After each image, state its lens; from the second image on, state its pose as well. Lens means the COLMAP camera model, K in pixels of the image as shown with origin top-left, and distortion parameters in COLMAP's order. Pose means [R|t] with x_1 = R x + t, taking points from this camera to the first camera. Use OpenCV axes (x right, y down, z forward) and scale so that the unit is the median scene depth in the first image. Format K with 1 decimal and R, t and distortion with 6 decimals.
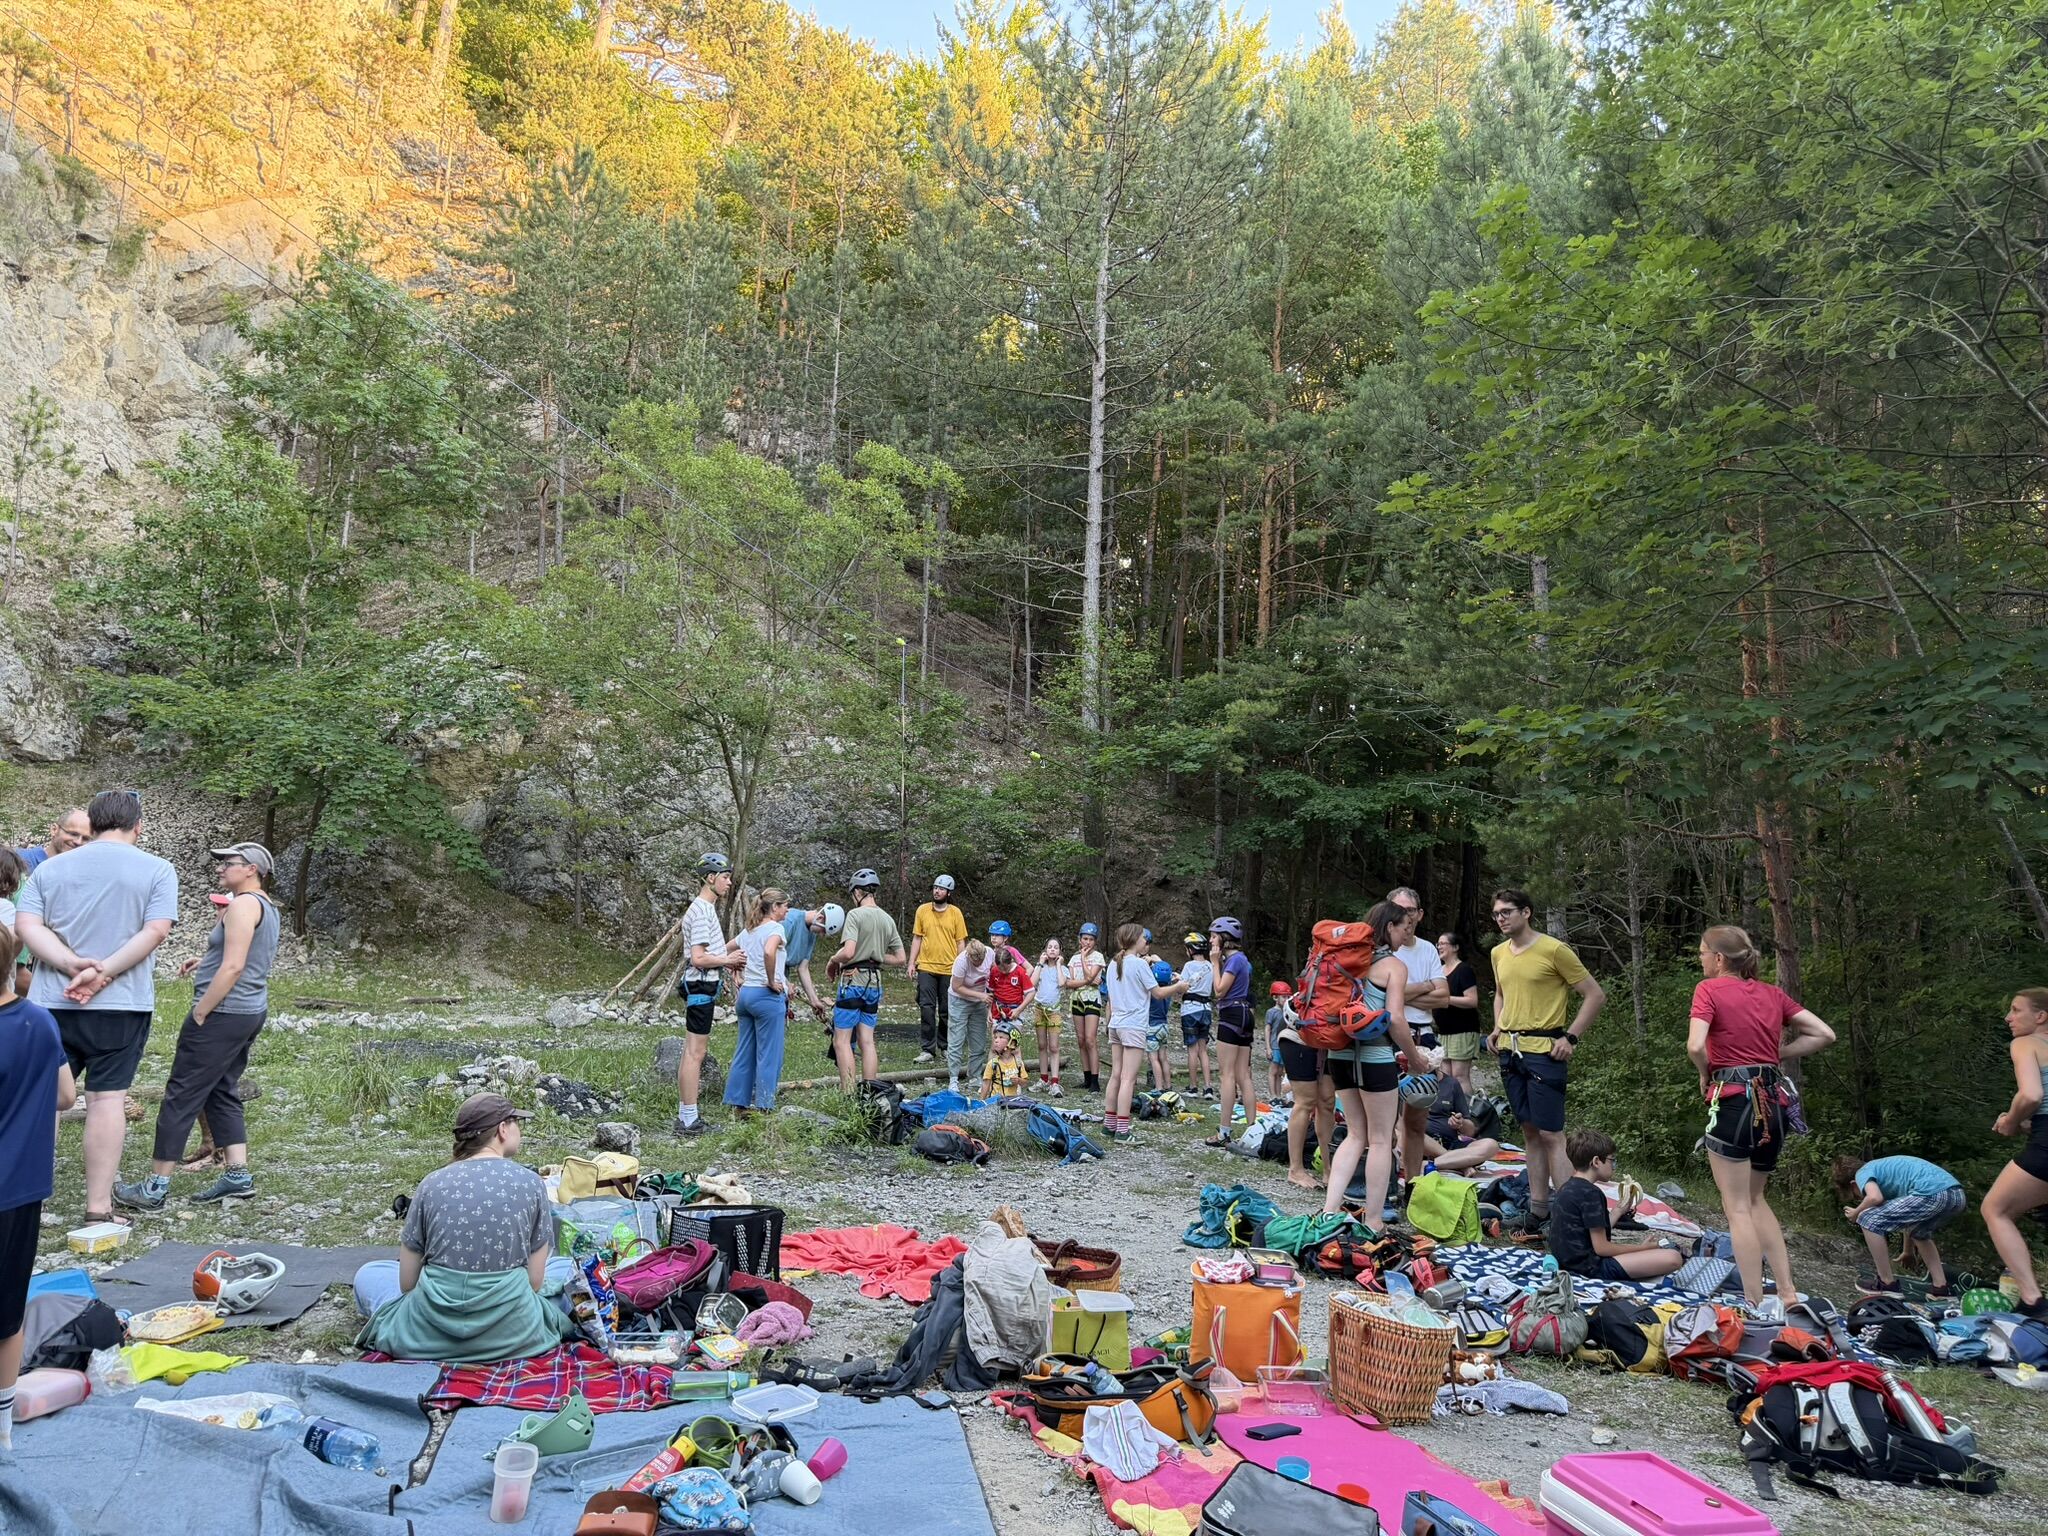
lens RADIAL K [[1448.7, 0, 1037.9], [0, 1448.7, 754.7], [0, 0, 1]] dist [0.030466, -0.040233]
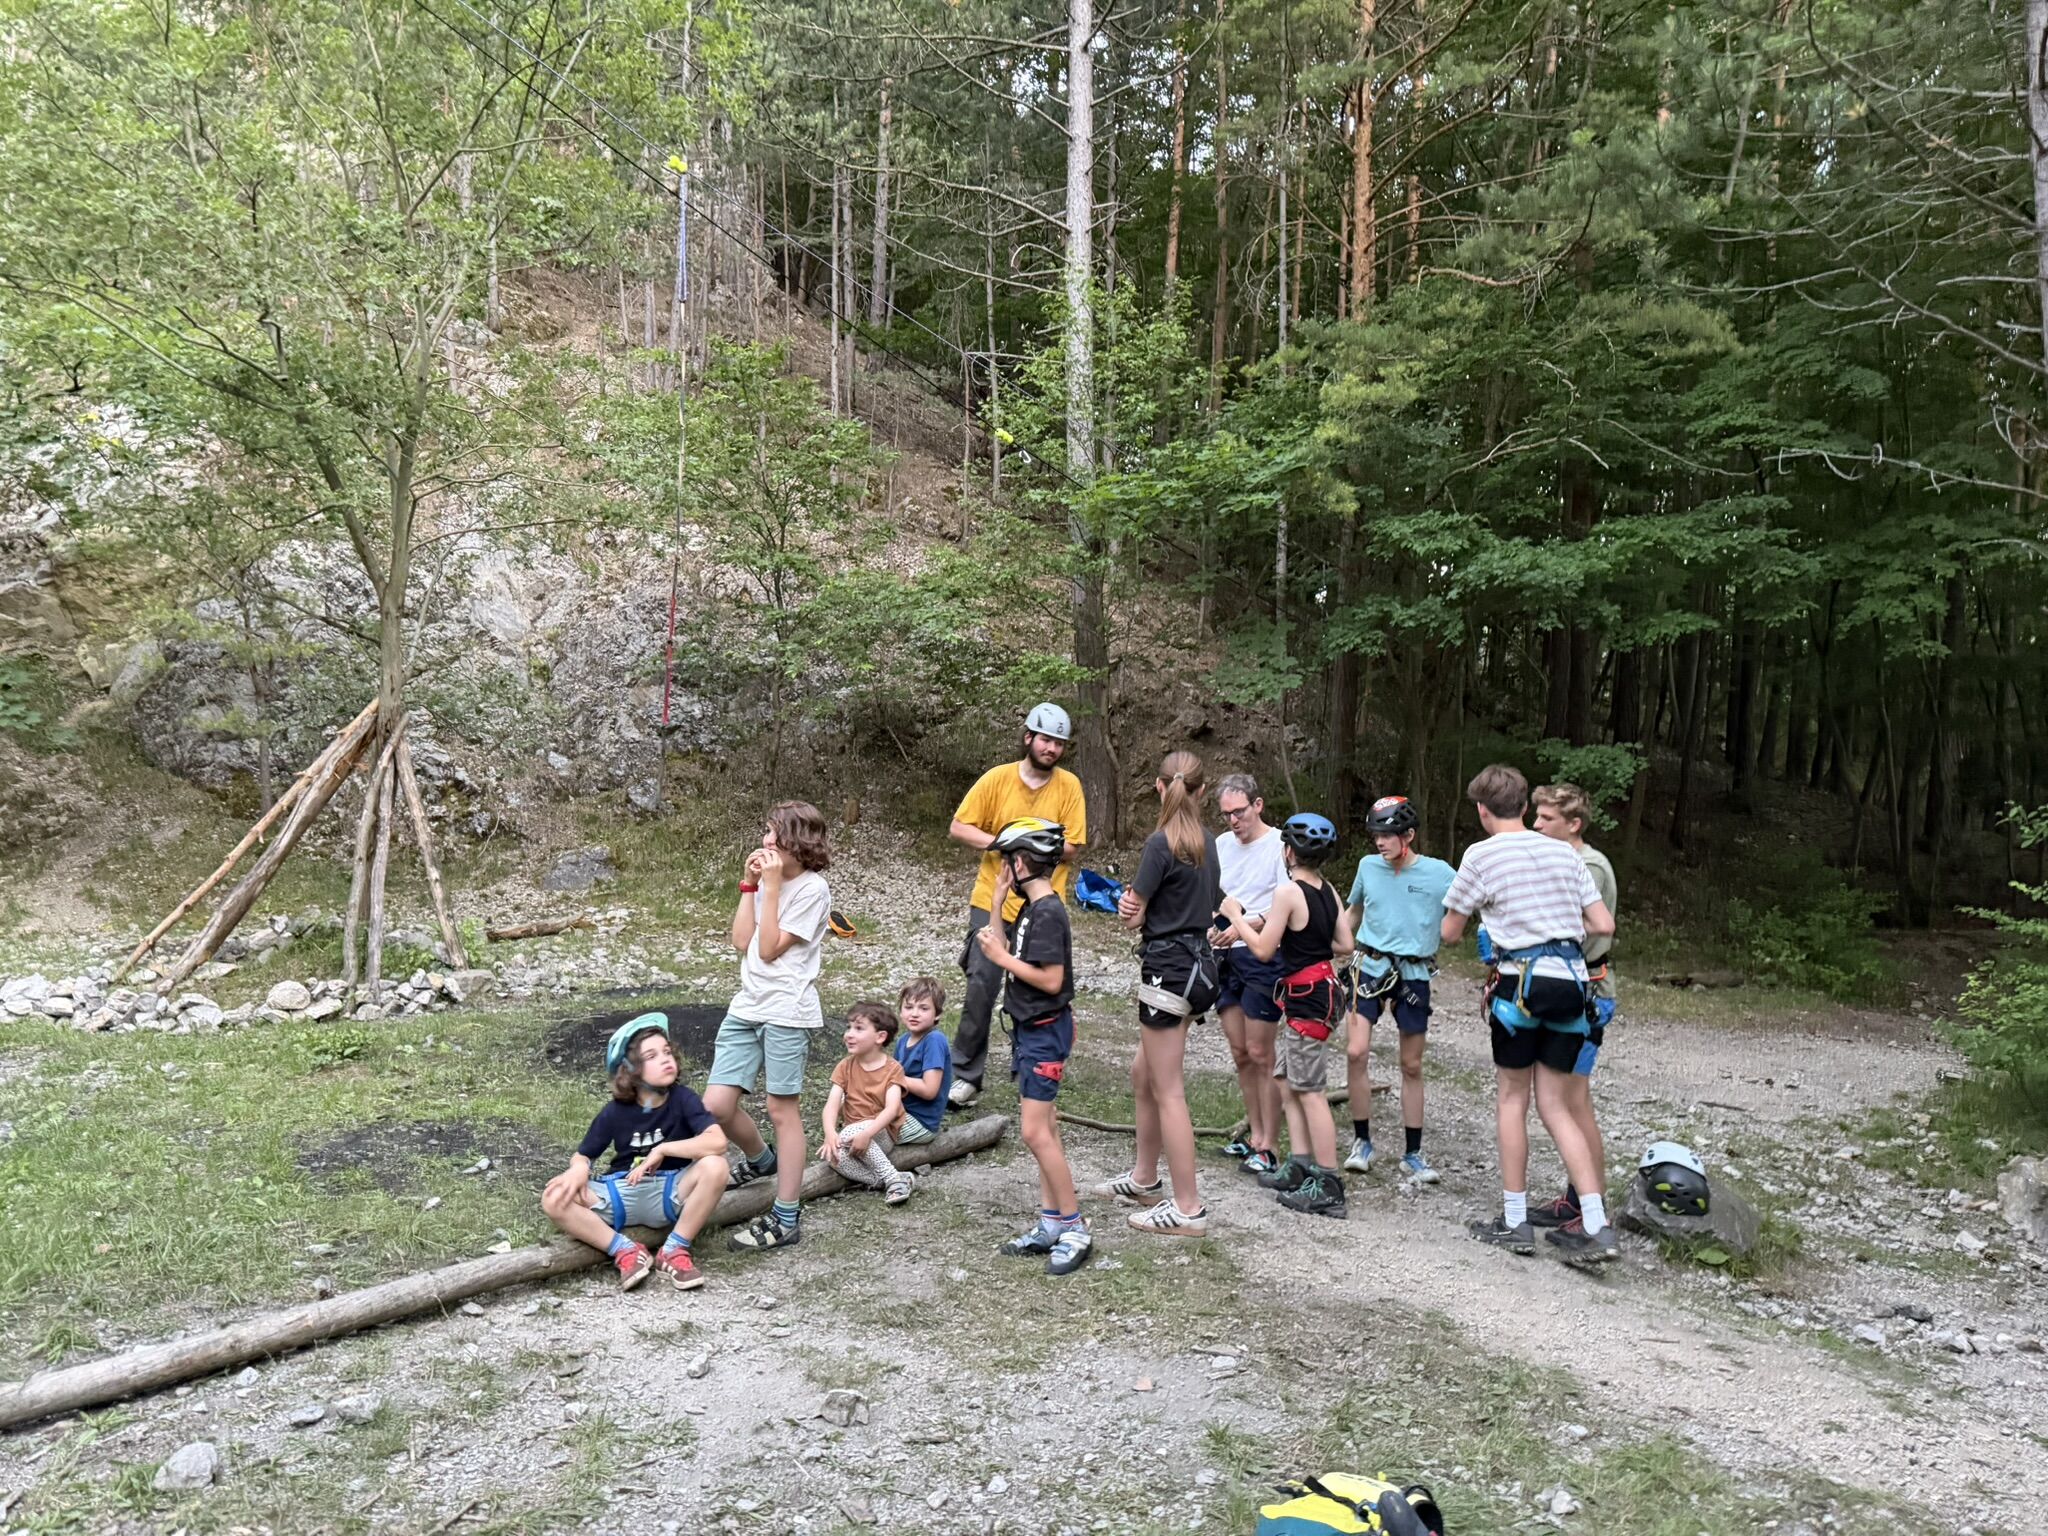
lens RADIAL K [[1448.7, 0, 1016.4], [0, 1448.7, 796.9], [0, 0, 1]] dist [0.030466, -0.040233]
pose [[0.999002, -0.028323, -0.034534, 0.025421], [0.031874, 0.993747, 0.107013, 0.048434], [0.031287, -0.108007, 0.993658, 0.376489]]
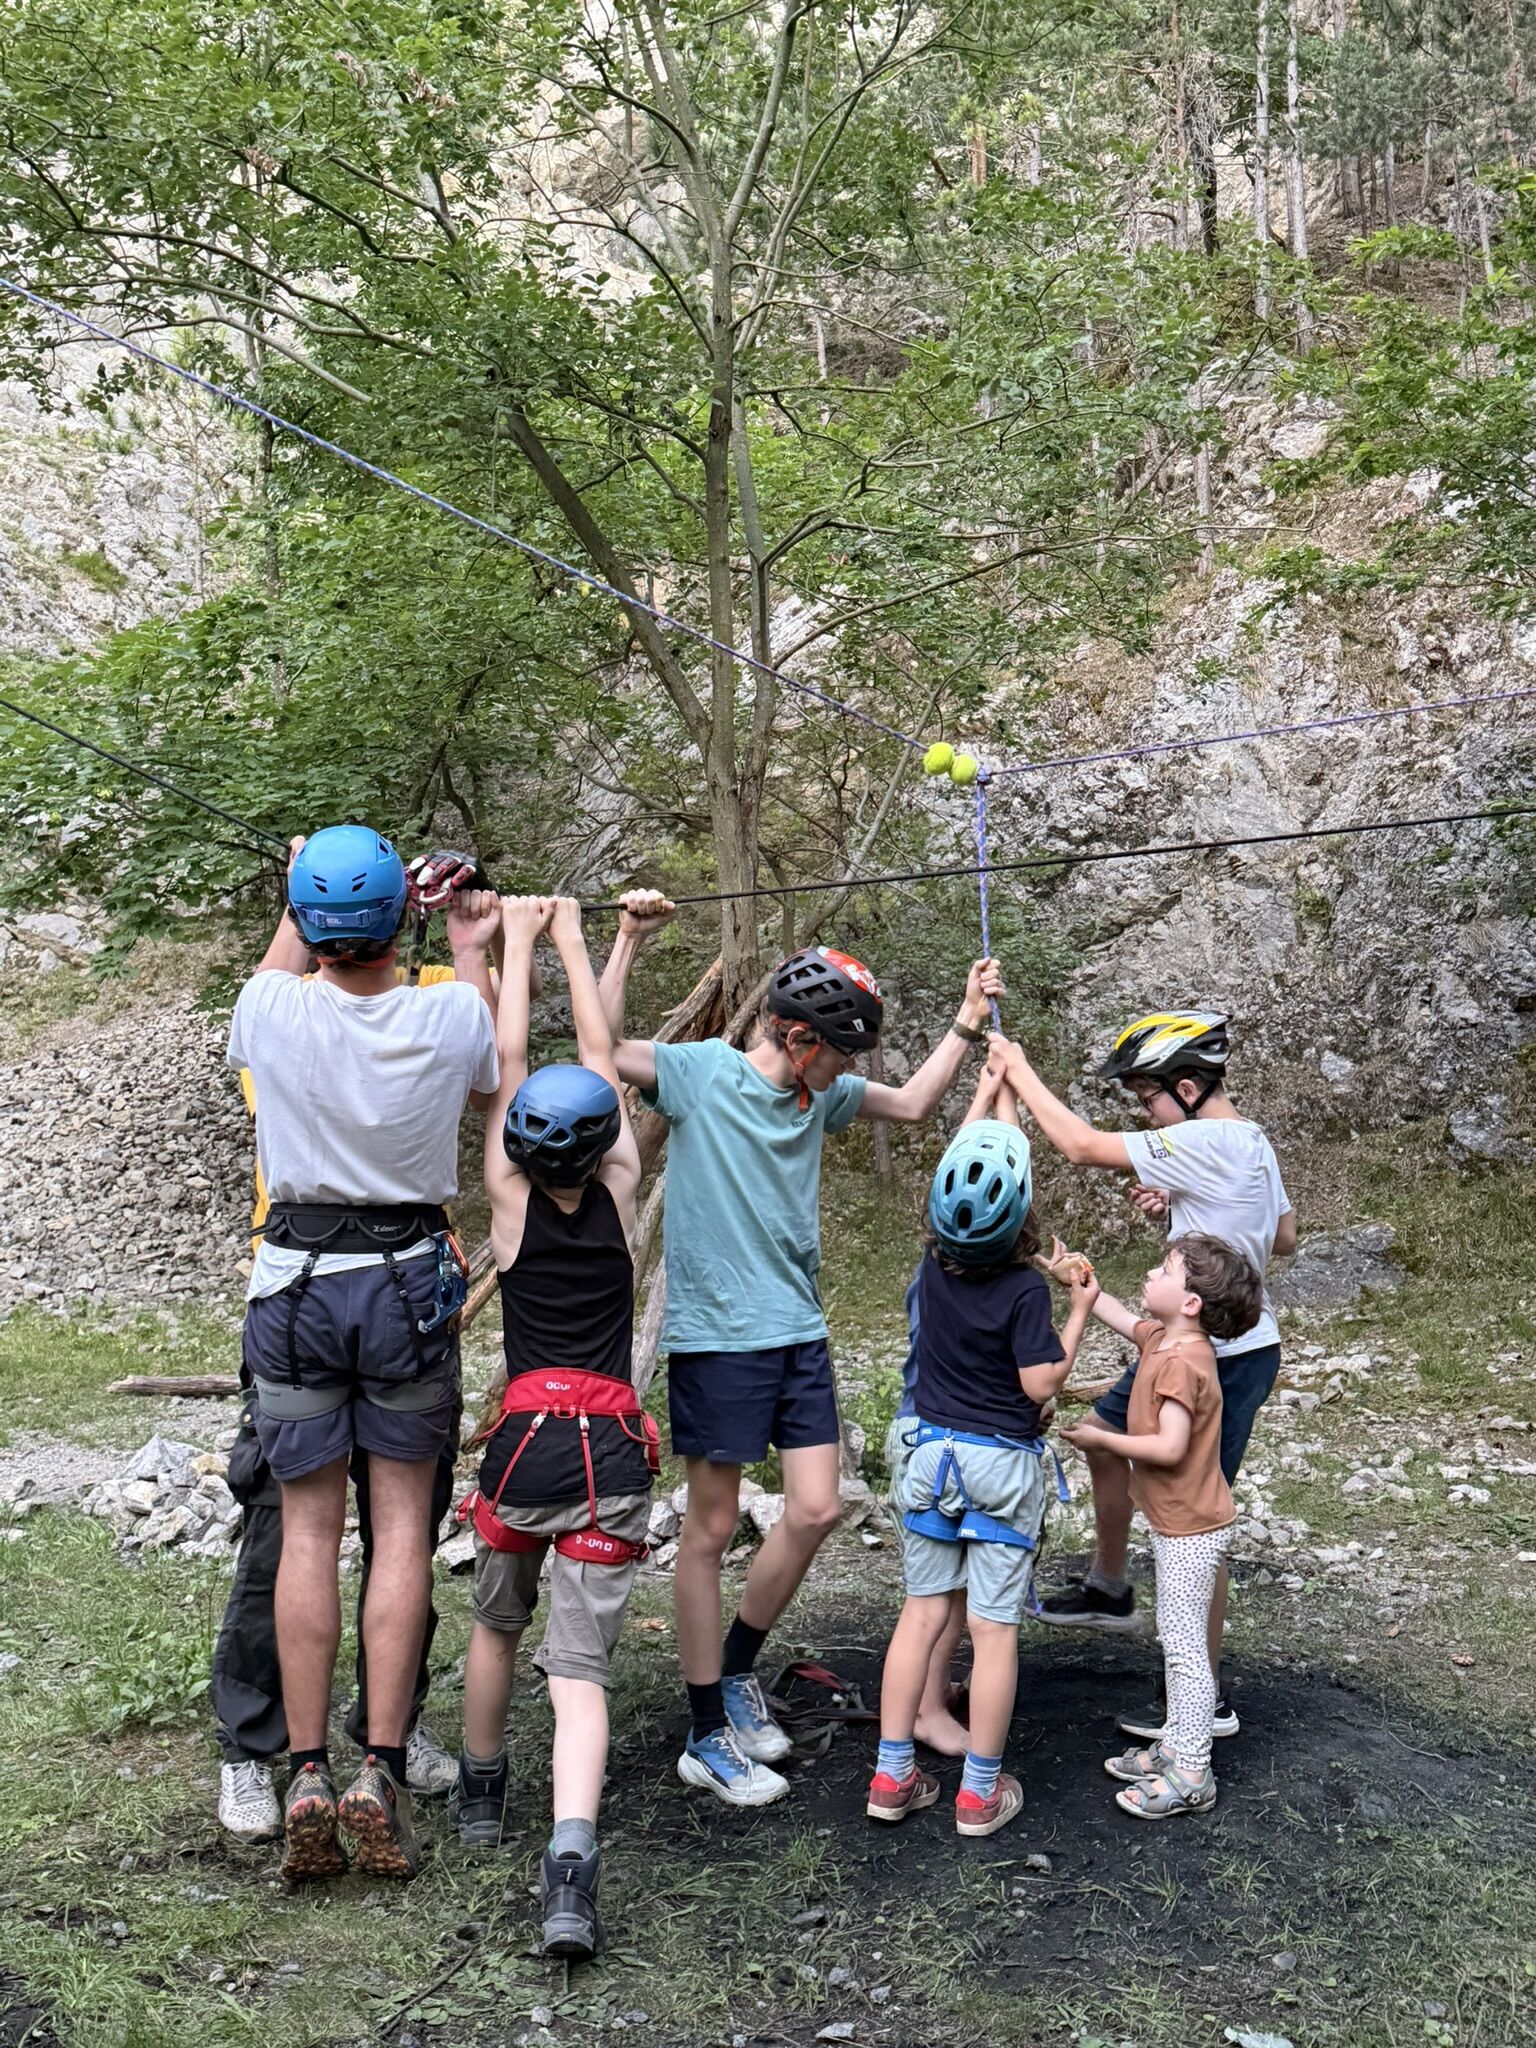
lens RADIAL K [[2050.9, 0, 785.0], [0, 2050.9, 998.5], [0, 0, 1]] dist [0.102321, 0.000000]
pose [[0.717774, -0.088565, -0.690621, 0.053610], [0.106809, 0.994143, -0.016481, 0.072696], [0.688036, -0.061935, 0.723029, 0.559243]]
